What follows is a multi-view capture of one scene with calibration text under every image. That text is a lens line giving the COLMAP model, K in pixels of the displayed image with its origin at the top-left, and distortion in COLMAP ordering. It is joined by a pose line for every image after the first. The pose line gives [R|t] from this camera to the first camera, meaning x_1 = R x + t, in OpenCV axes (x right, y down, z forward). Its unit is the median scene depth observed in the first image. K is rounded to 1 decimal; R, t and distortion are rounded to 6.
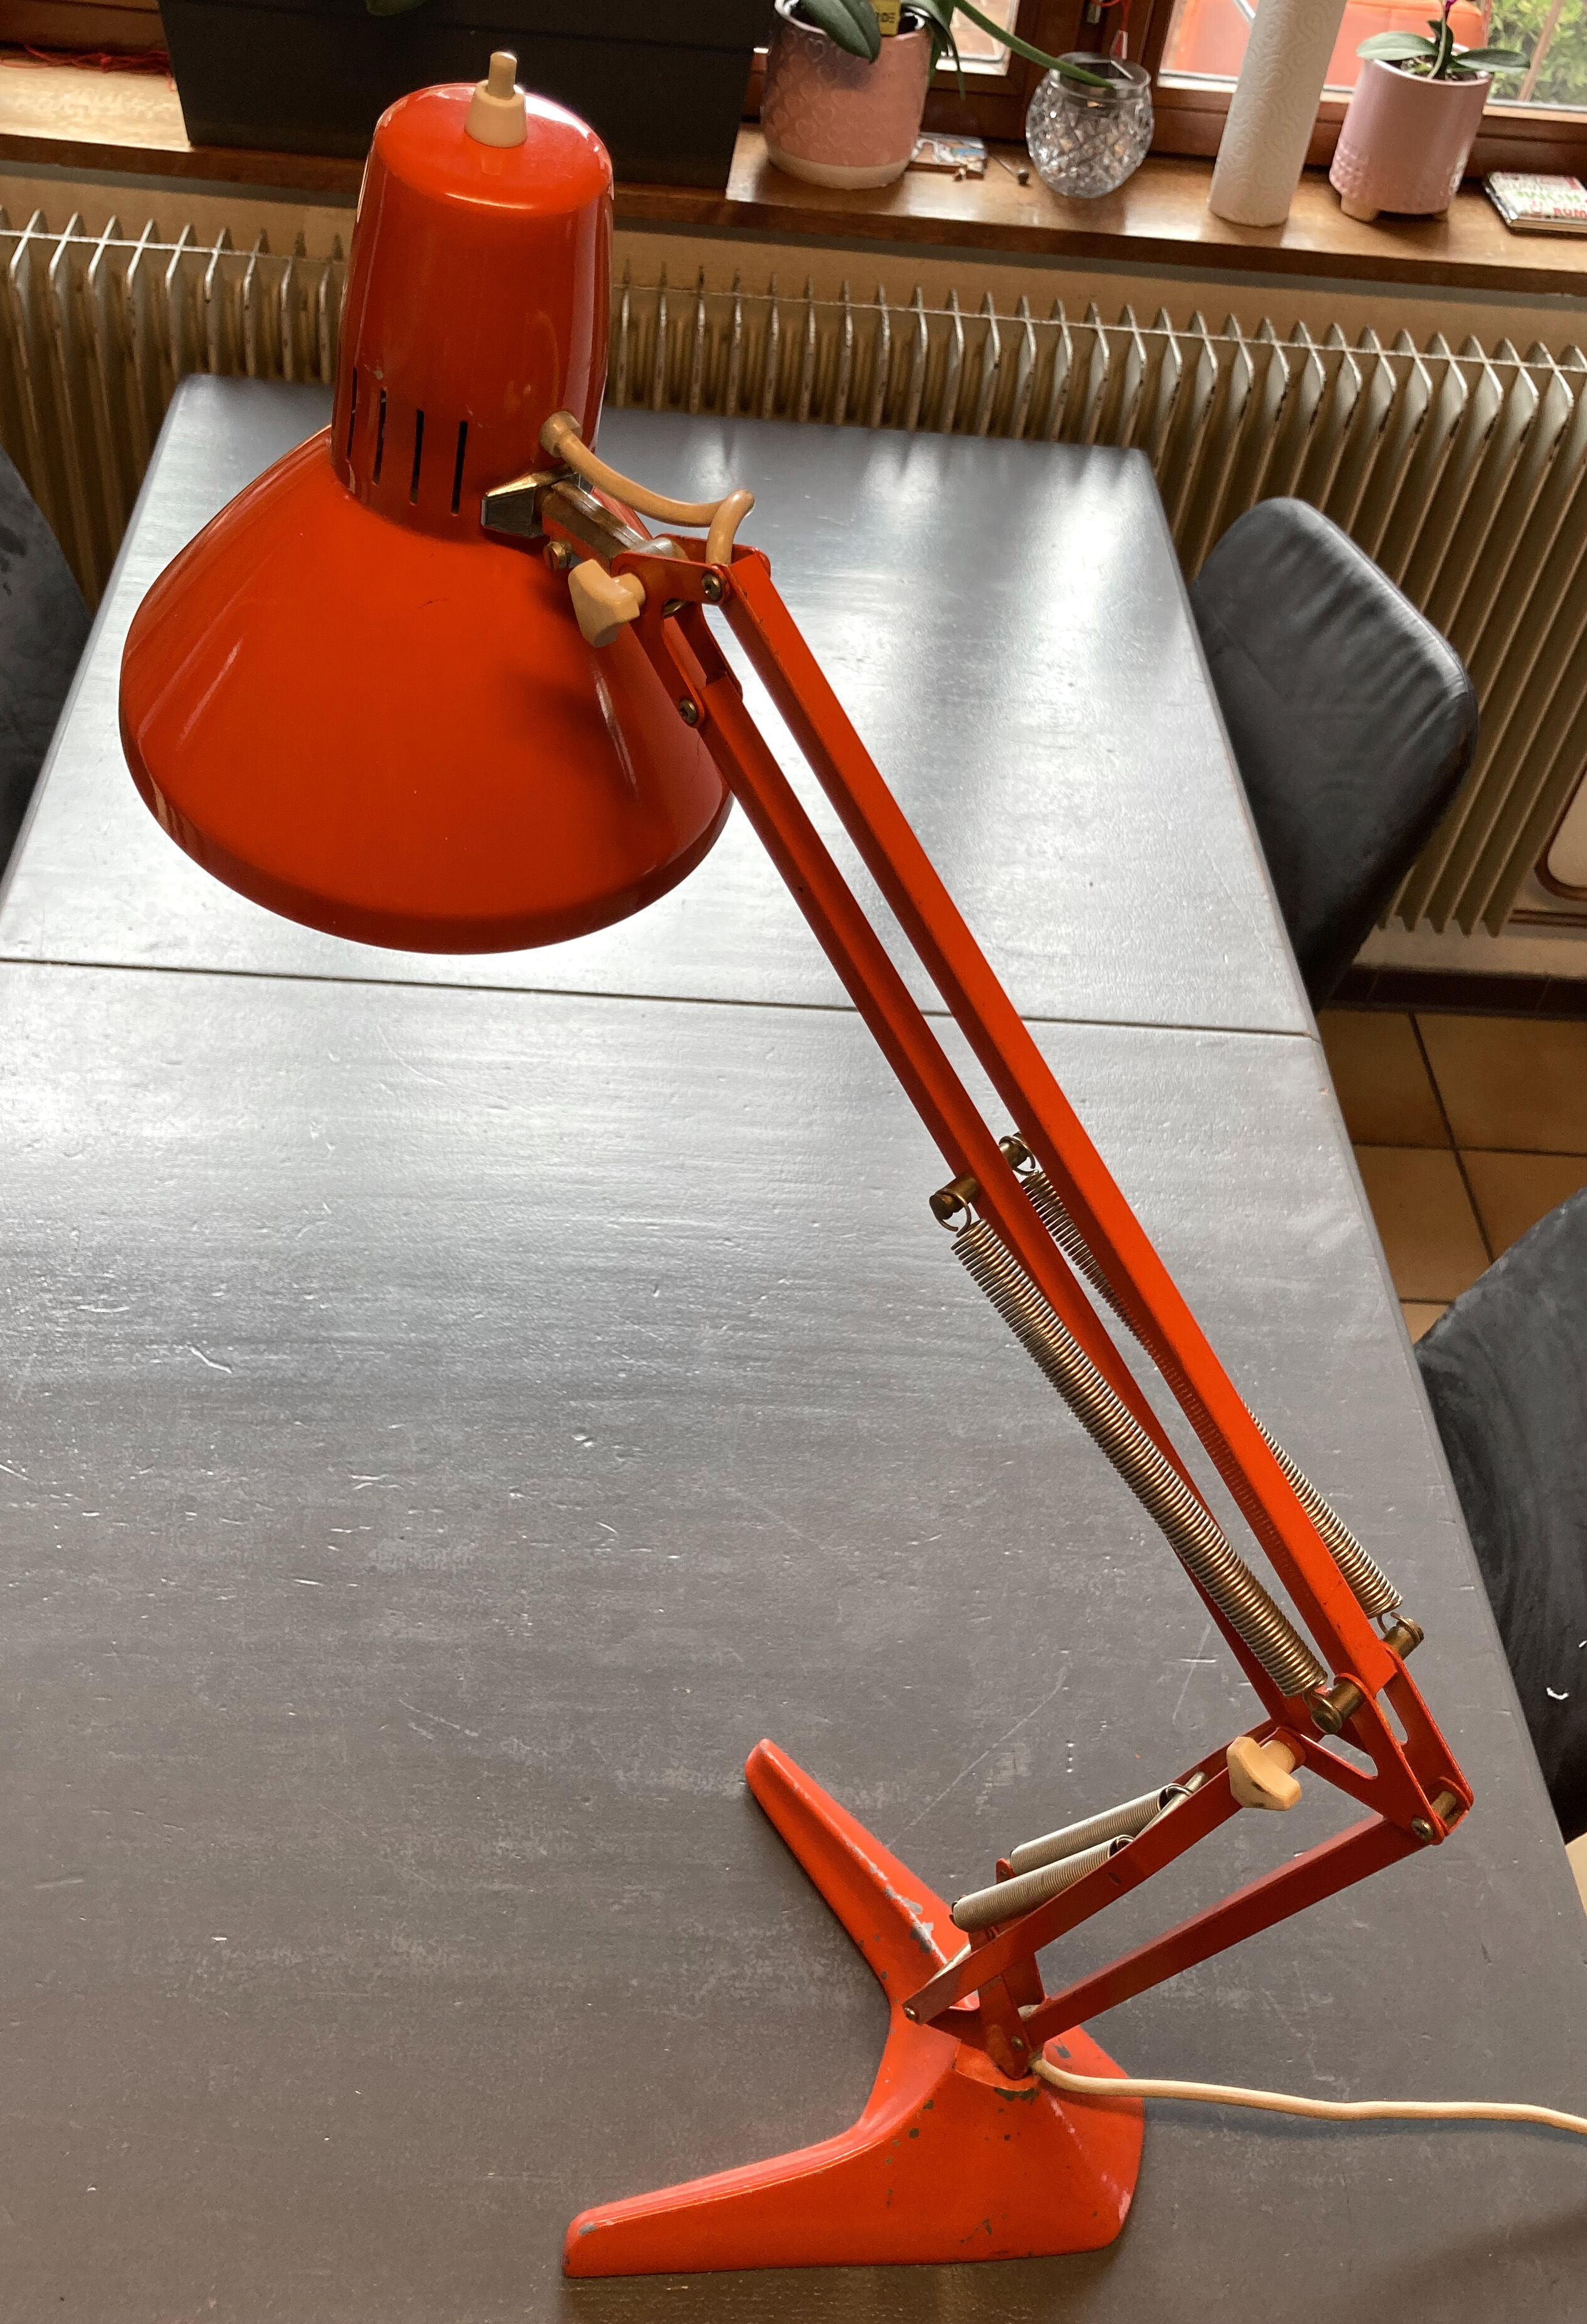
lens RADIAL K [[2071.0, 0, 751.6], [0, 2071.0, 1094.4], [0, 0, 1]] dist [0.014879, -0.047811]
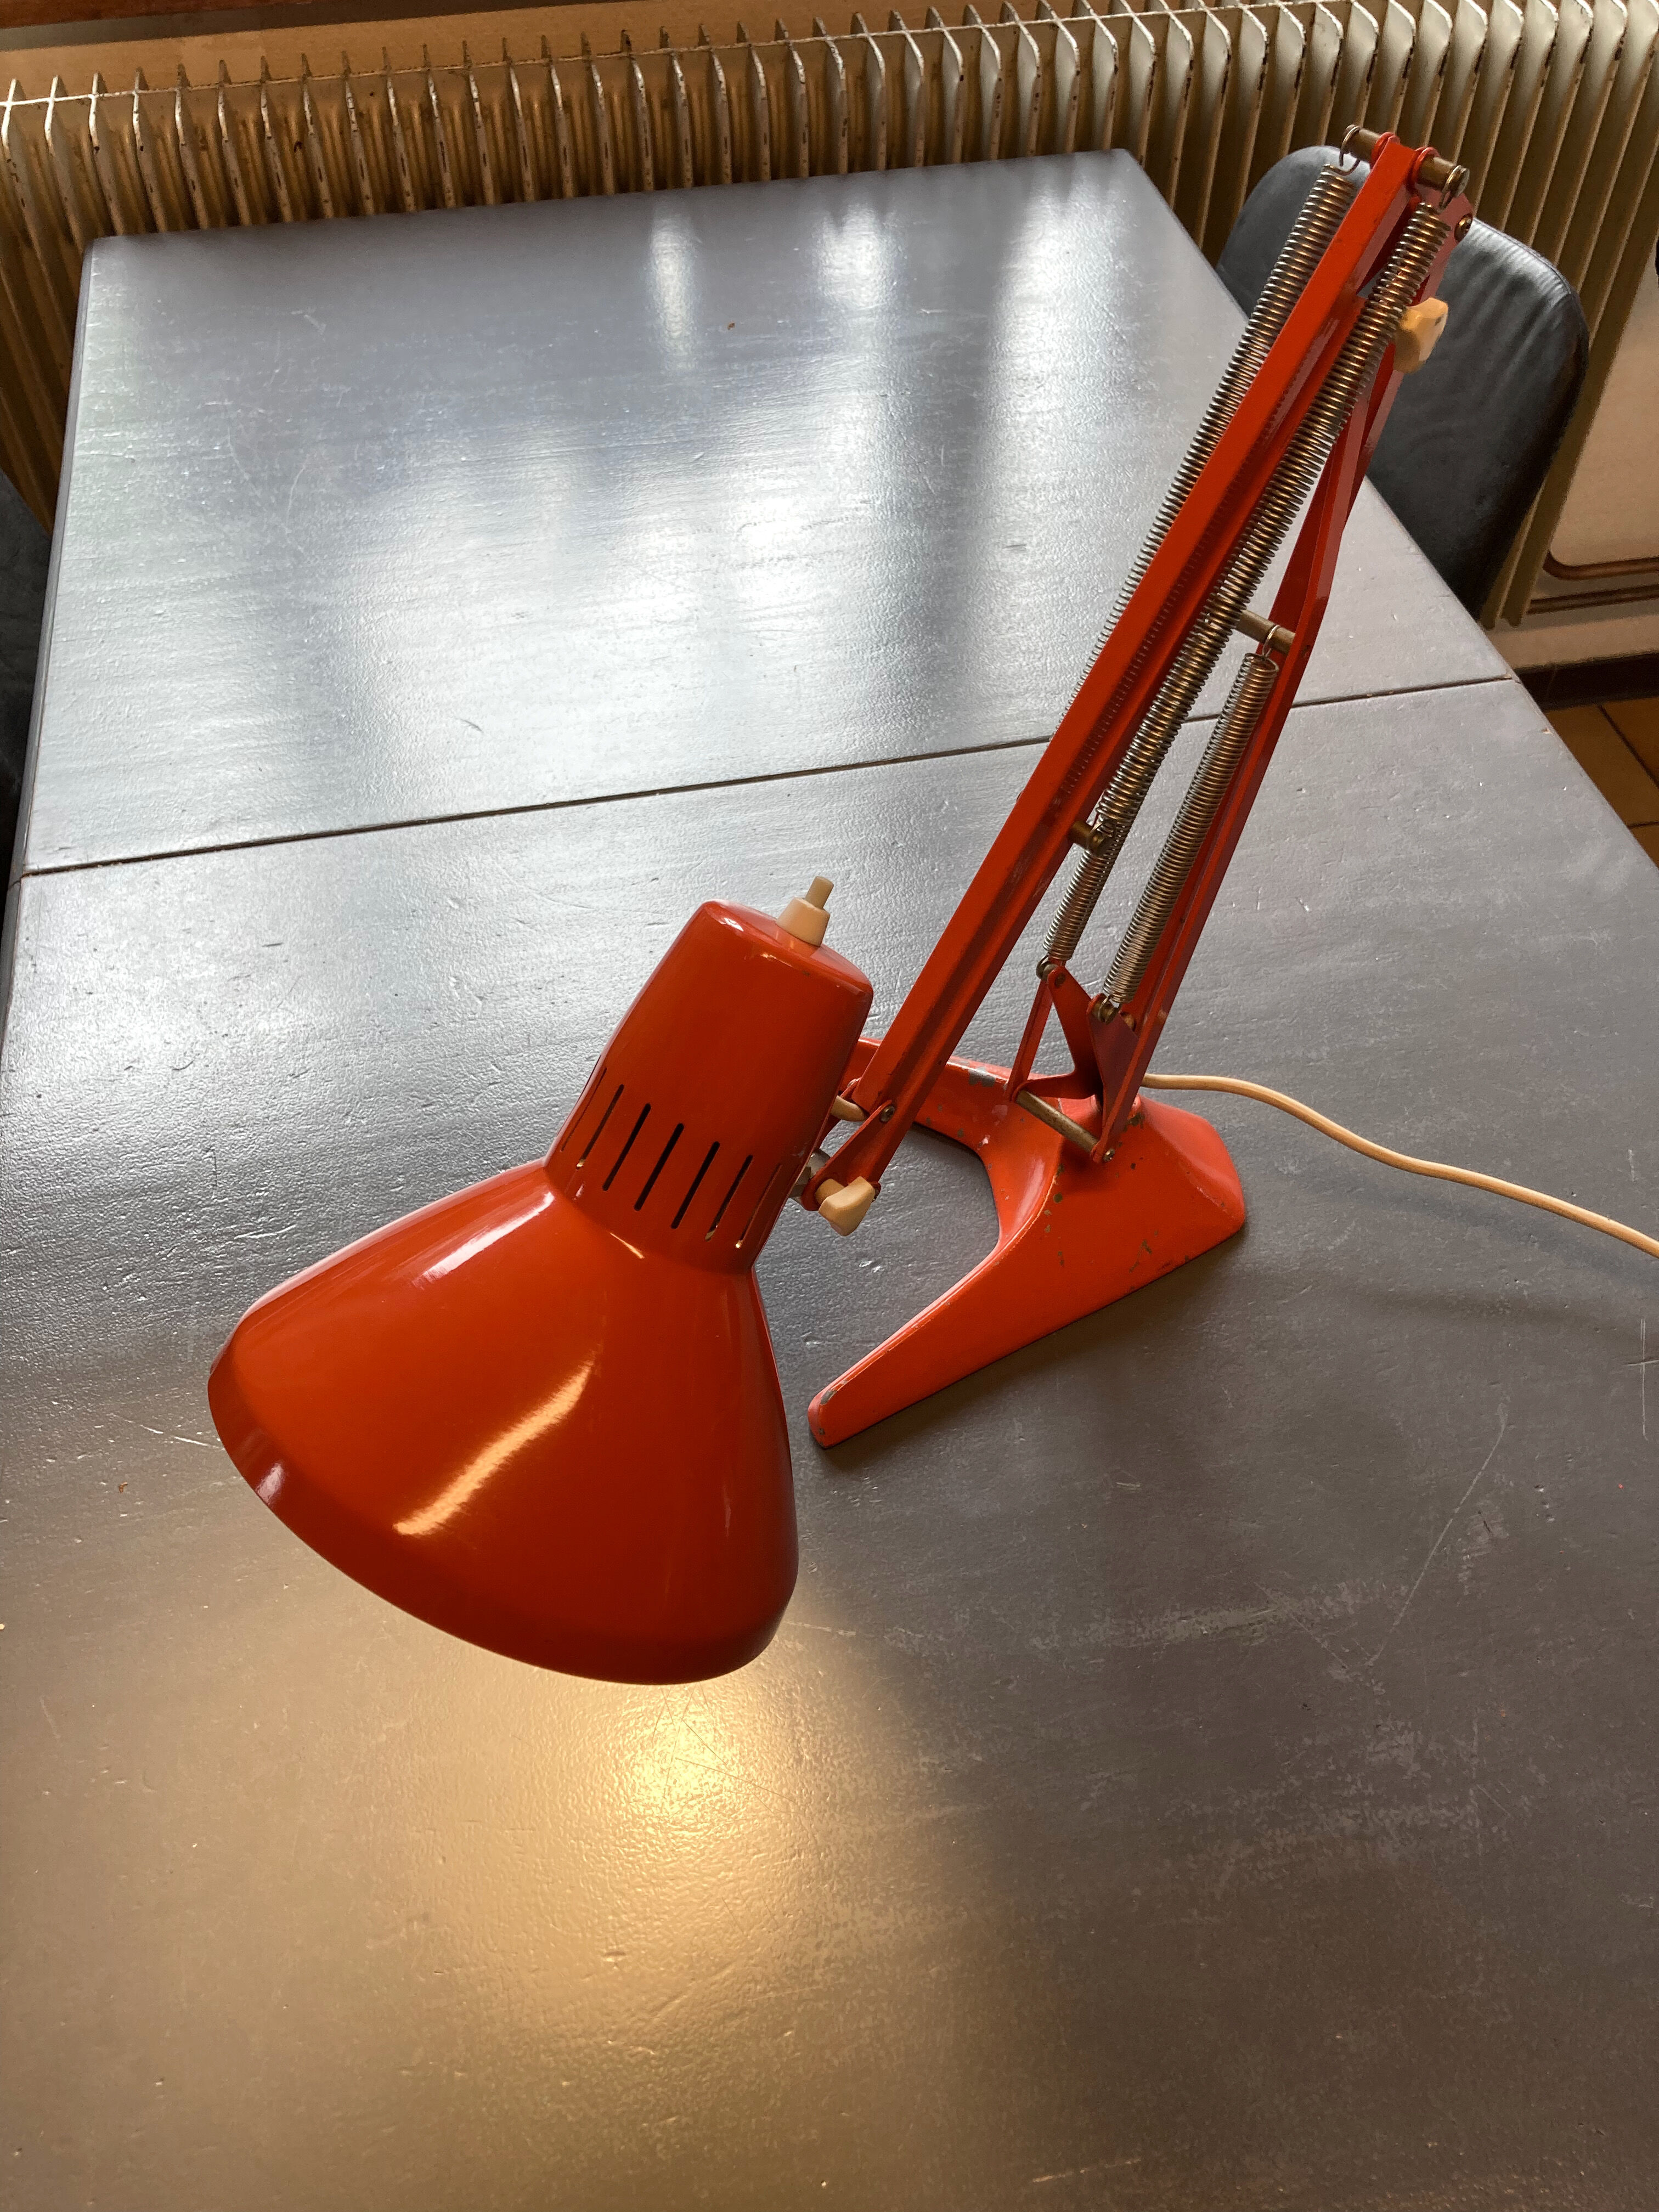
lens RADIAL K [[1852.1, 0, 827.0], [0, 1852.1, 1104.8], [0, 0, 1]] dist [0.010568, -0.011993]
pose [[0.978140, -0.203251, 0.043952, -0.101028], [0.200197, 0.977574, 0.065350, 0.043652], [-0.056249, -0.055122, 0.996894, 0.220470]]
